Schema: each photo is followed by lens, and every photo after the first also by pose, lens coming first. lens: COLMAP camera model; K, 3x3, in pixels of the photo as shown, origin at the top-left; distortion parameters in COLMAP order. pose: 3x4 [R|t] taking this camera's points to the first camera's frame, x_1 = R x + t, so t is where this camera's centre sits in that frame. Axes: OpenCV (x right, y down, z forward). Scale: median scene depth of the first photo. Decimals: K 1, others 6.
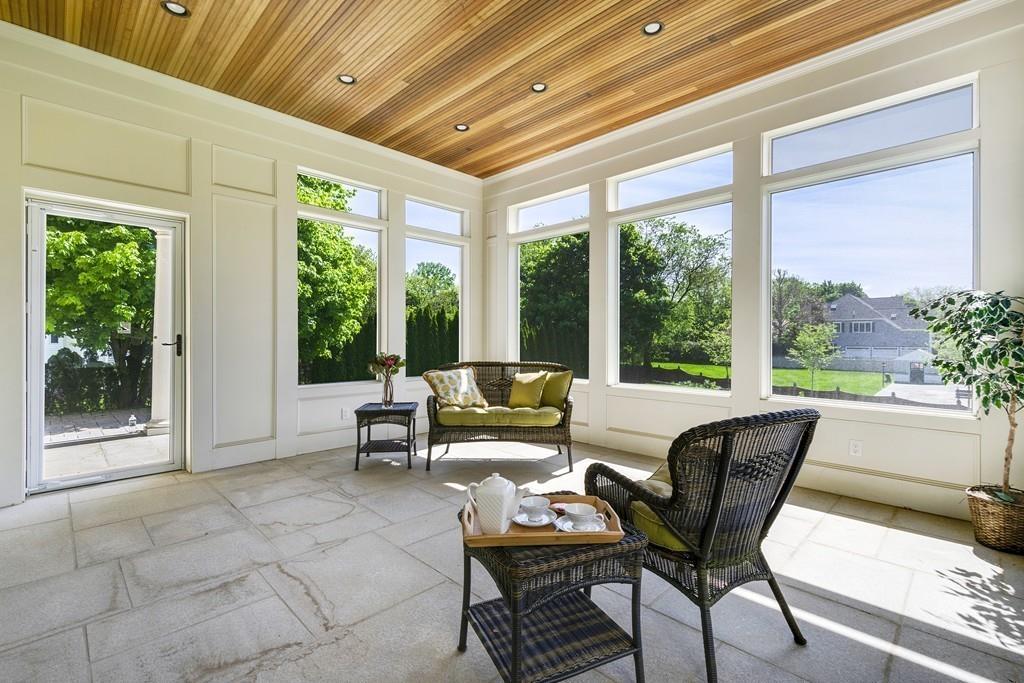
lens RADIAL K [[460.9, 0, 511.3], [0, 460.9, 354.7], [0, 0, 1]] dist [0.003425, 0.000185]
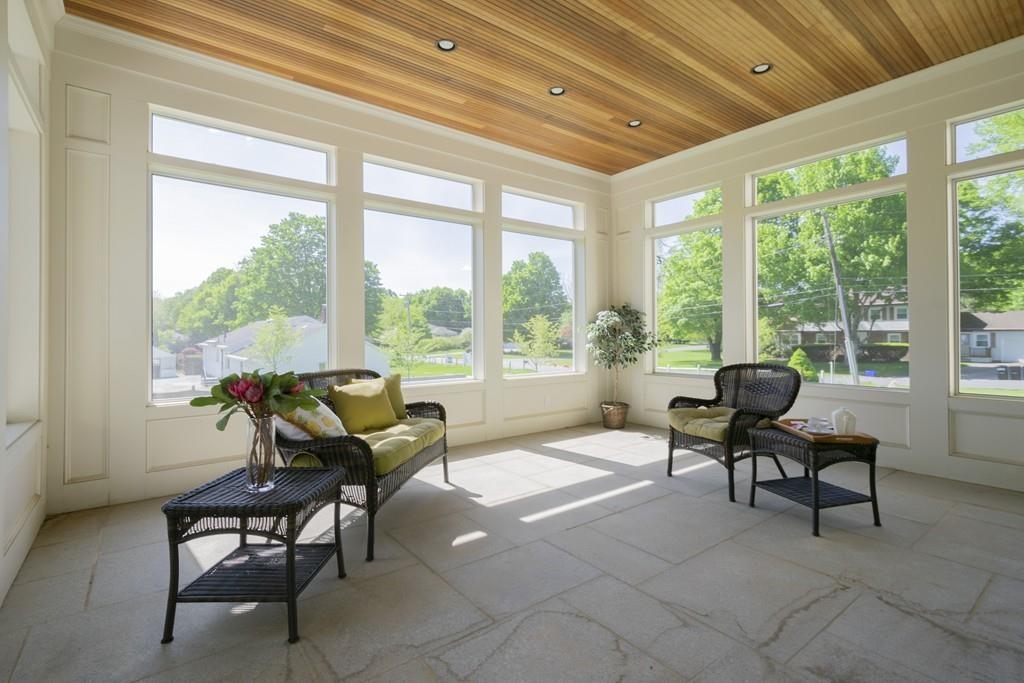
lens RADIAL K [[454.2, 0, 512.0], [0, 454.2, 341.5], [0, 0, 1]] dist [0.003041, 0.000217]
pose [[0.153329, -0.019278, 0.987987, -0.892157], [0.042373, 0.999018, 0.012917, -0.035767], [-0.987266, 0.039884, 0.153995, 0.887740]]
